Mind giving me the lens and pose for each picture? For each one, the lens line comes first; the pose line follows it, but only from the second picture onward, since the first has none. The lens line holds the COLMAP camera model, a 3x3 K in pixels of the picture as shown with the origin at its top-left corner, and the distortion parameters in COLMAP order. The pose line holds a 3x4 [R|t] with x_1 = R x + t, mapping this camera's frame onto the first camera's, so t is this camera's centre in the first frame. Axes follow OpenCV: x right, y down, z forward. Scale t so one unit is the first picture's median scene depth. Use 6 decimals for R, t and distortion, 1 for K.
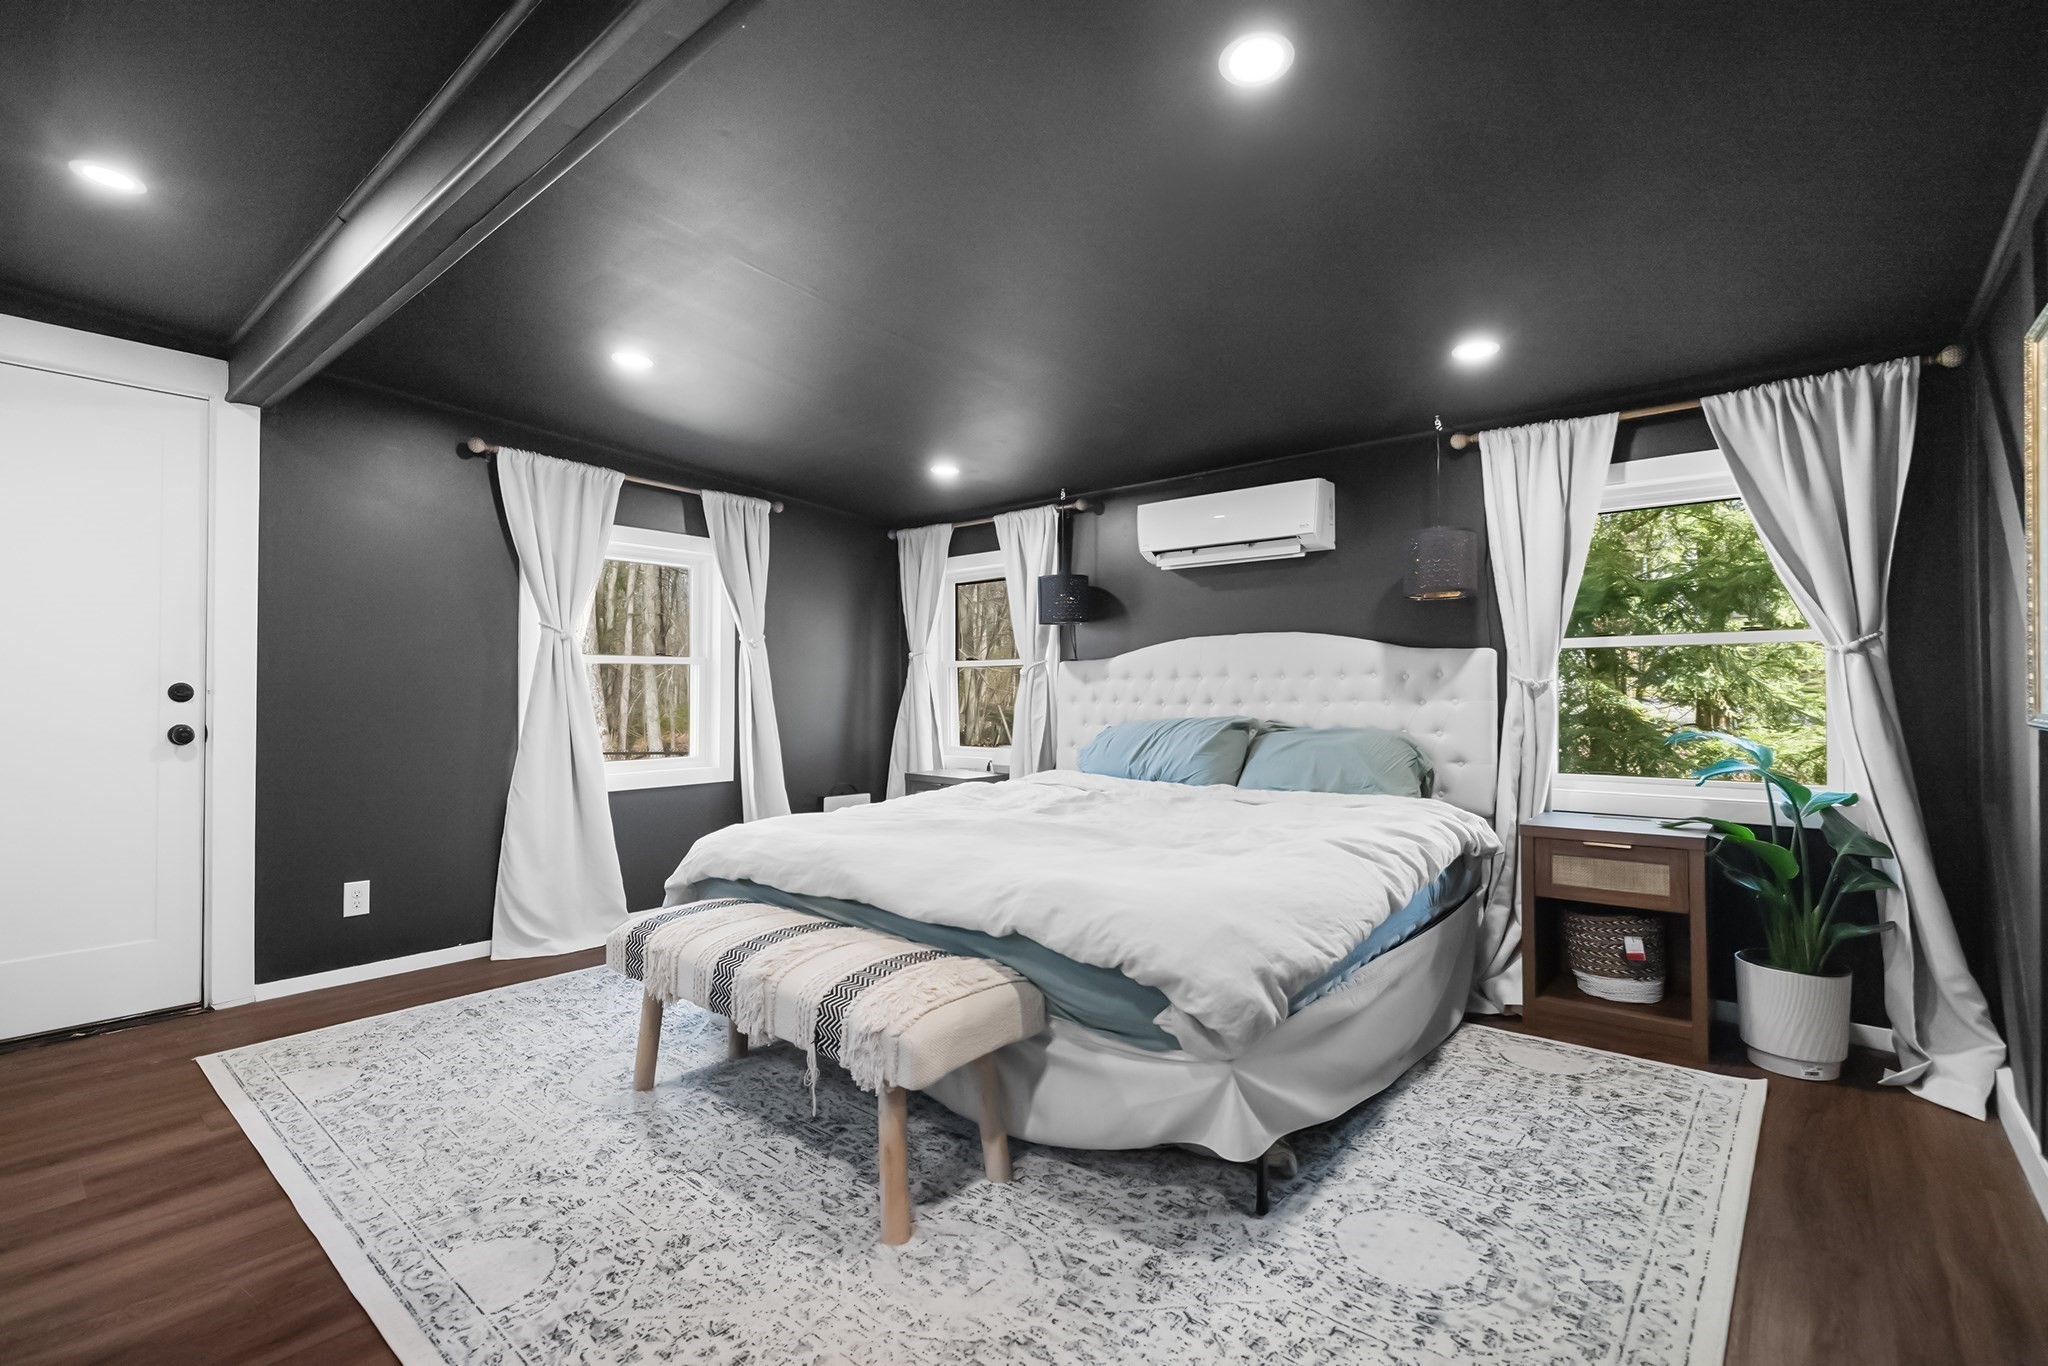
lens RADIAL K [[942.1, 0, 1022.0], [0, 942.1, 678.7], [0, 0, 1]] dist [0.001332, 0.000094]
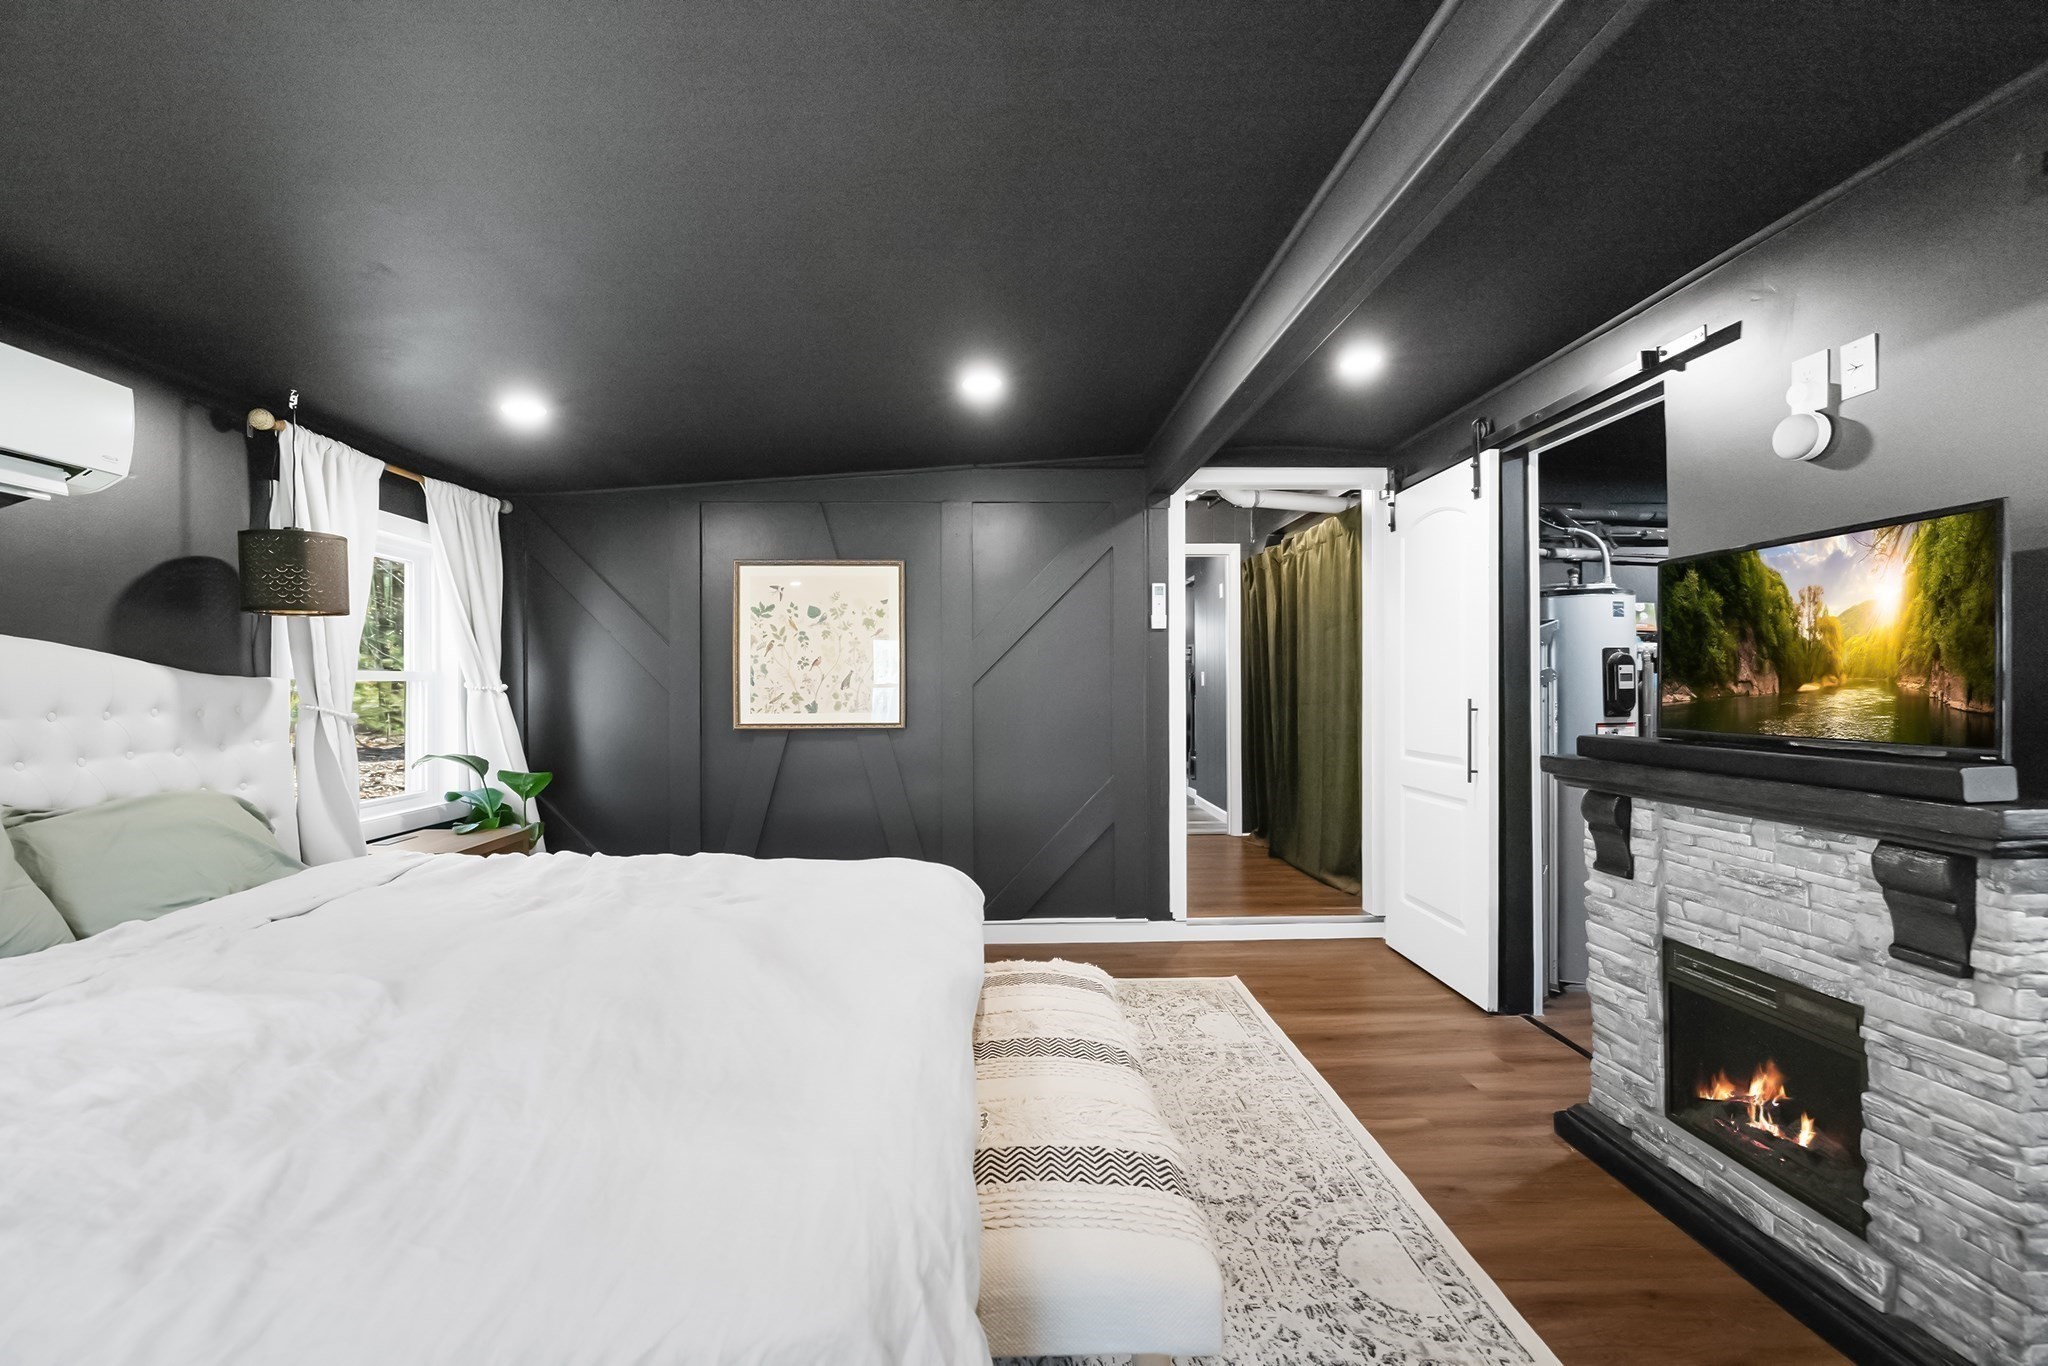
lens RADIAL K [[854.8, 0, 1019.5], [0, 854.8, 692.3], [0, 0, 1]] dist [0.001157, -0.000106]
pose [[-0.674075, 0.002550, 0.738658, -0.988493], [-0.002243, 0.999982, -0.005498, -0.032309], [-0.738659, -0.005363, -0.674058, 1.961701]]
